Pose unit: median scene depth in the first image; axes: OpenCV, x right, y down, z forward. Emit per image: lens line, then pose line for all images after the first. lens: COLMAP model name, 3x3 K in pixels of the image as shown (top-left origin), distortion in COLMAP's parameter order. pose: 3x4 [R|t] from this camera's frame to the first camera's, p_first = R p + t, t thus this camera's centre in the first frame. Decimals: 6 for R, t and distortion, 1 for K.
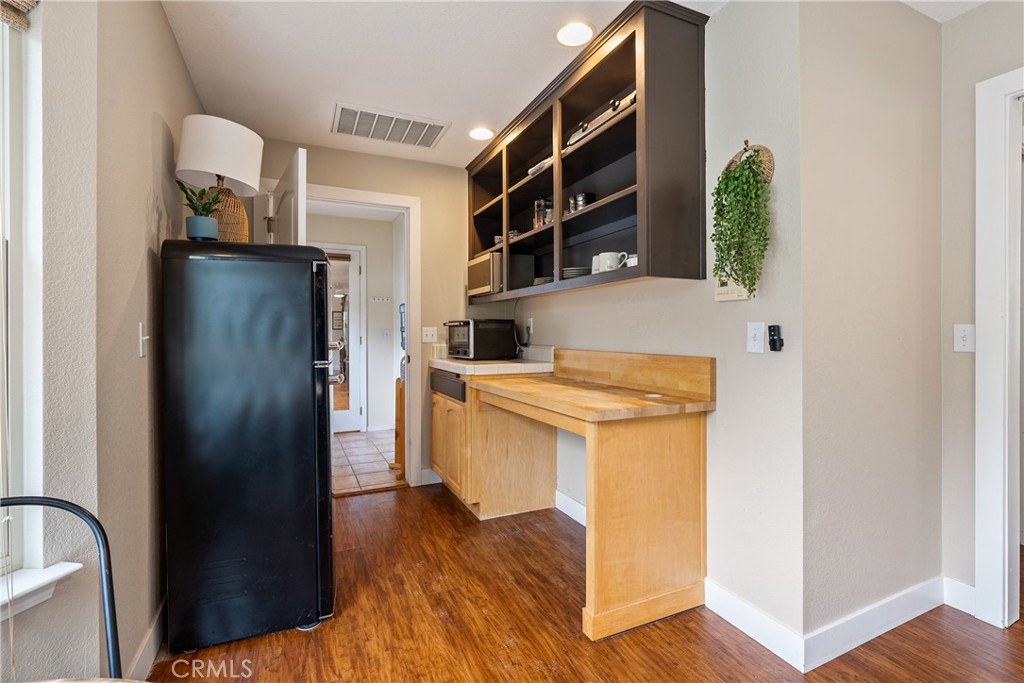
lens RADIAL K [[469.4, 0, 519.9], [0, 469.4, 337.5], [0, 0, 1]] dist [-0.005016, -0.000405]
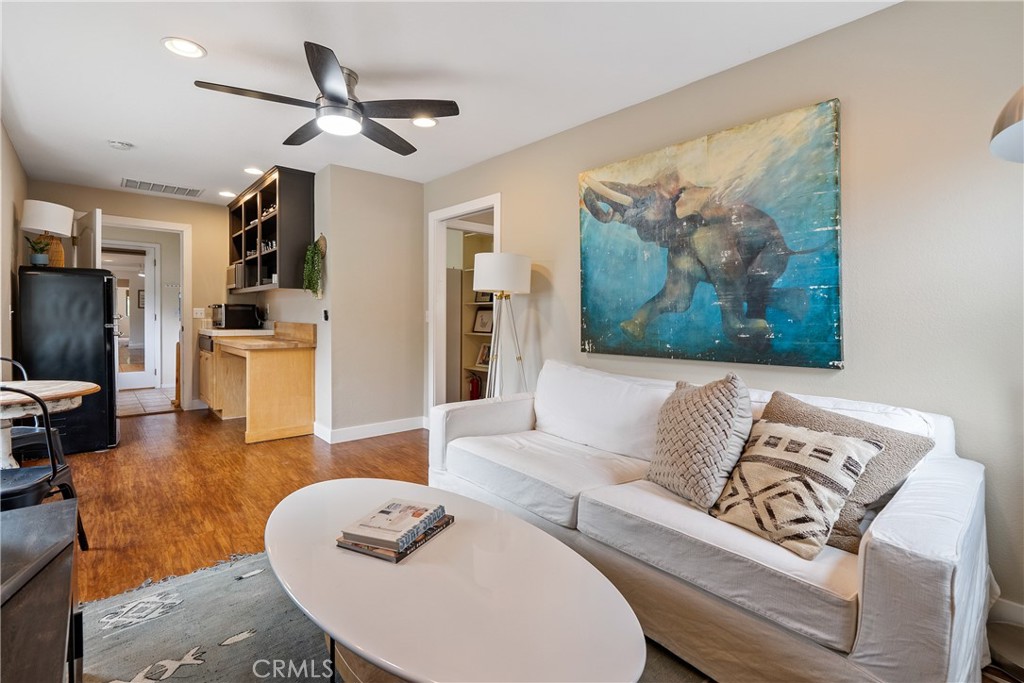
lens RADIAL K [[469.4, 0, 520.0], [0, 469.4, 320.7], [0, 0, 1]] dist [-0.005016, -0.000405]
pose [[0.958079, 0.003750, 0.286479, 0.428300], [-0.005999, 0.999958, 0.006973, 0.002415], [-0.286441, -0.008400, 0.958061, -0.885019]]
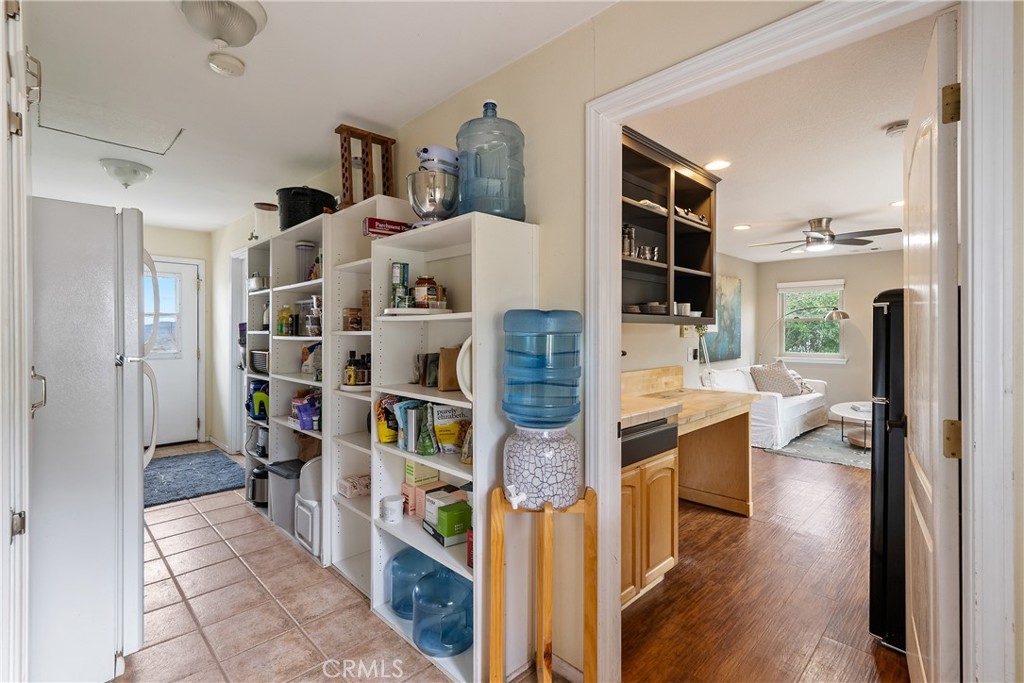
lens RADIAL K [[469.4, 0, 502.3], [0, 469.4, 328.5], [0, 0, 1]] dist [-0.005016, -0.000405]
pose [[-0.316848, 0.007283, 0.948448, -0.856922], [0.007396, 0.999959, -0.005208, -0.075612], [-0.948447, 0.005365, -0.316889, 1.632945]]
